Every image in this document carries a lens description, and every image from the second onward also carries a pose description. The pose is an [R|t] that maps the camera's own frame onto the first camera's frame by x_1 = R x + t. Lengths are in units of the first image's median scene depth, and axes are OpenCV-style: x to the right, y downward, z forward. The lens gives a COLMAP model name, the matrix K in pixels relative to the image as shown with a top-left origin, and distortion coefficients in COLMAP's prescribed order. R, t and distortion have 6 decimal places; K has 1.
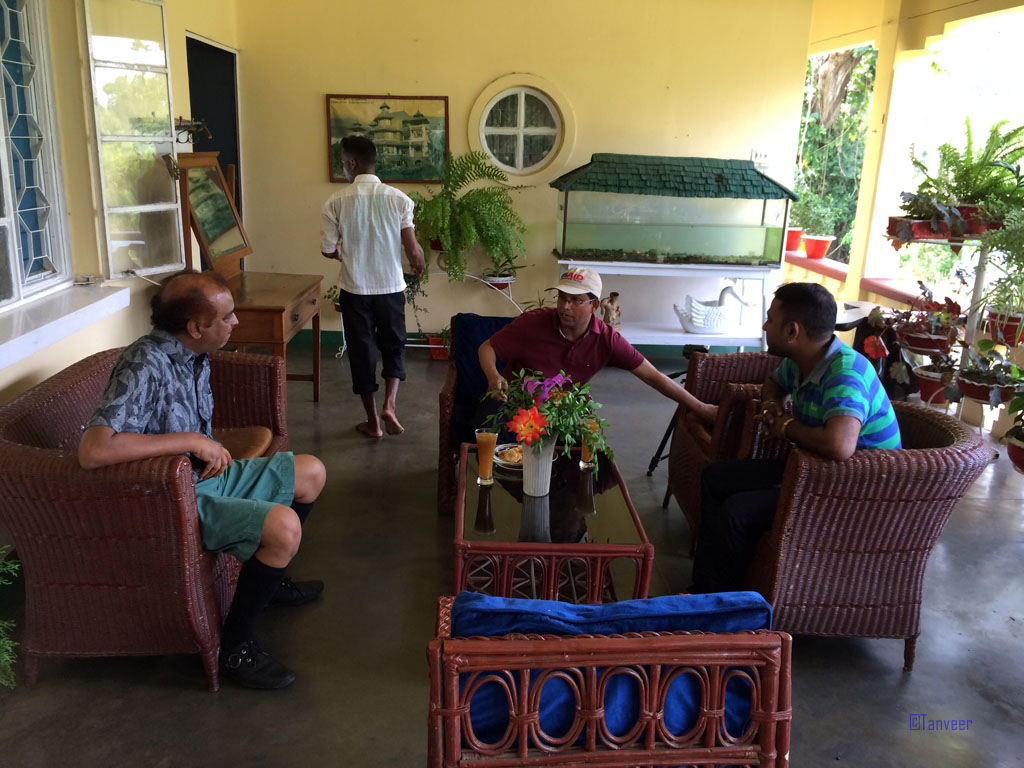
lens RADIAL K [[859.3, 0, 513.0], [0, 859.3, 382.4], [0, 0, 1]] dist [0.076810, -0.126919]
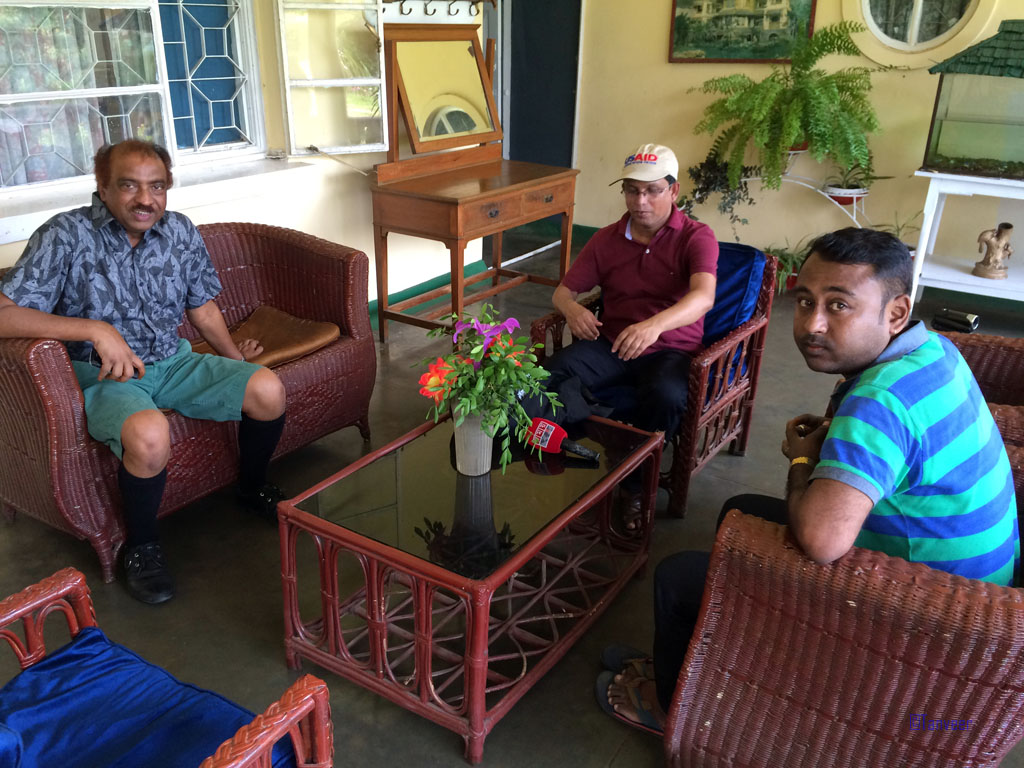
lens RADIAL K [[859.3, 0, 513.0], [0, 859.3, 382.4], [0, 0, 1]] dist [0.076810, -0.126919]
pose [[0.794264, 0.212838, -0.569074, 0.238912], [-0.148723, 0.976248, 0.157550, -0.033945], [0.589090, -0.040501, 0.807052, 0.203437]]
